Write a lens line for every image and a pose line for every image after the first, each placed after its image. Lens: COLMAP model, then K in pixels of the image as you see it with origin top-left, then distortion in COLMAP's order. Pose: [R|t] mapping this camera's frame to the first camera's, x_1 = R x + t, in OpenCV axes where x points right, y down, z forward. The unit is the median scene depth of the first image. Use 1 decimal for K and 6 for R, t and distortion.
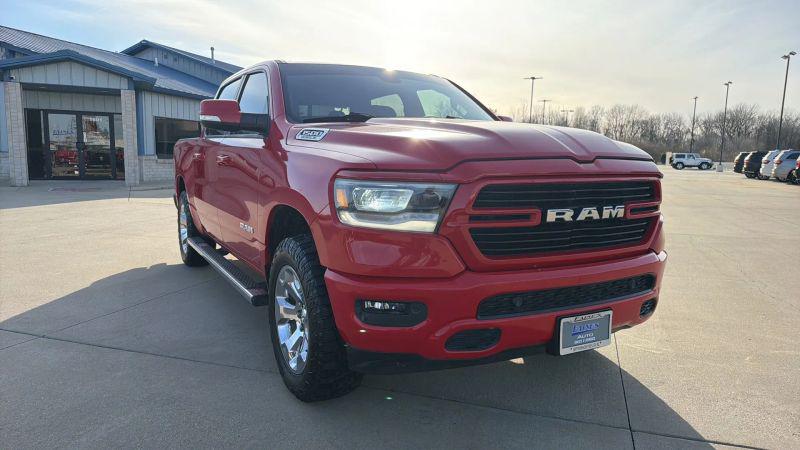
lens RADIAL K [[544.1, 0, 384.4], [0, 544.1, 228.6], [0, 0, 1]] dist [0.046081, -0.054679]
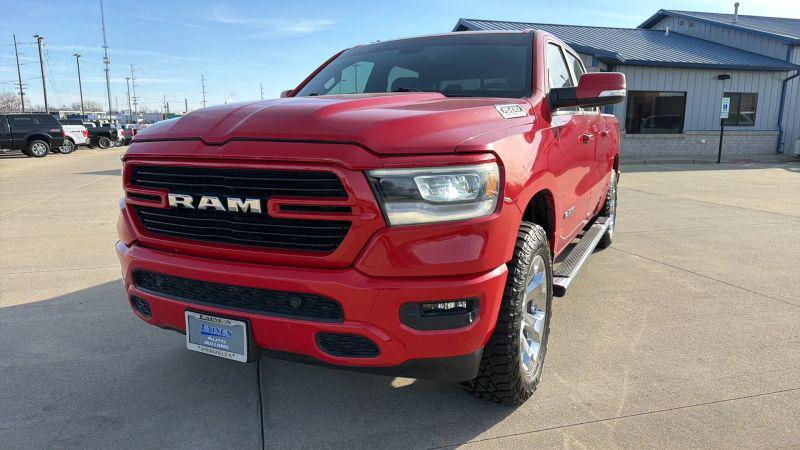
lens RADIAL K [[544.1, 0, 395.6], [0, 544.1, 225.0], [0, 0, 1]] dist [0.046081, -0.054679]
pose [[0.590460, 0.123600, -0.797546, 0.958641], [-0.092239, 0.992063, 0.085457, -0.072274], [0.801779, 0.023106, 0.597174, 0.546471]]
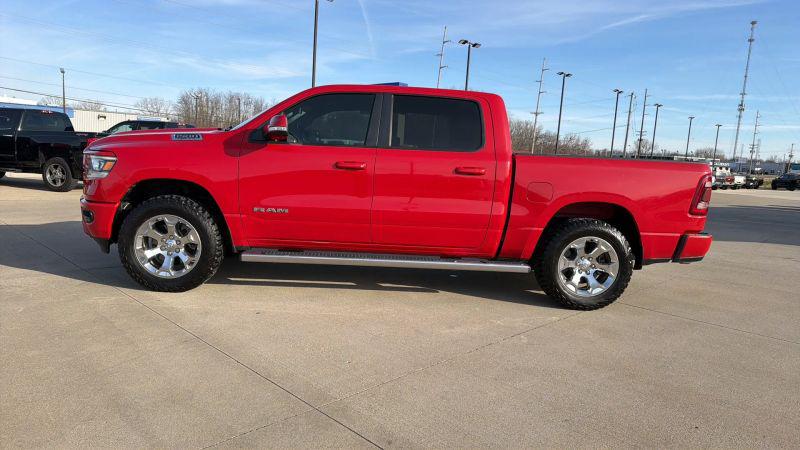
lens RADIAL K [[544.1, 0, 400.1], [0, 544.1, 227.8], [0, 0, 1]] dist [0.046081, -0.054679]
pose [[-0.389485, 0.080863, -0.917476, 1.580338], [-0.186633, 0.968544, 0.164594, -0.312627], [0.901925, 0.235338, -0.362142, 2.373659]]
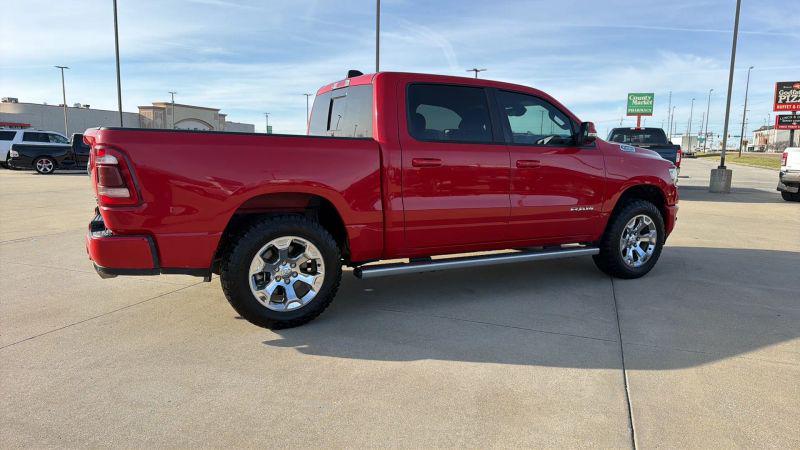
lens RADIAL K [[544.1, 0, 401.0], [0, 544.1, 224.7], [0, 0, 1]] dist [0.046081, -0.054679]
pose [[-0.008269, -0.153702, 0.988083, -2.006329], [0.115043, 0.981409, 0.153626, -0.283615], [-0.993326, 0.114943, 0.009567, 1.720016]]
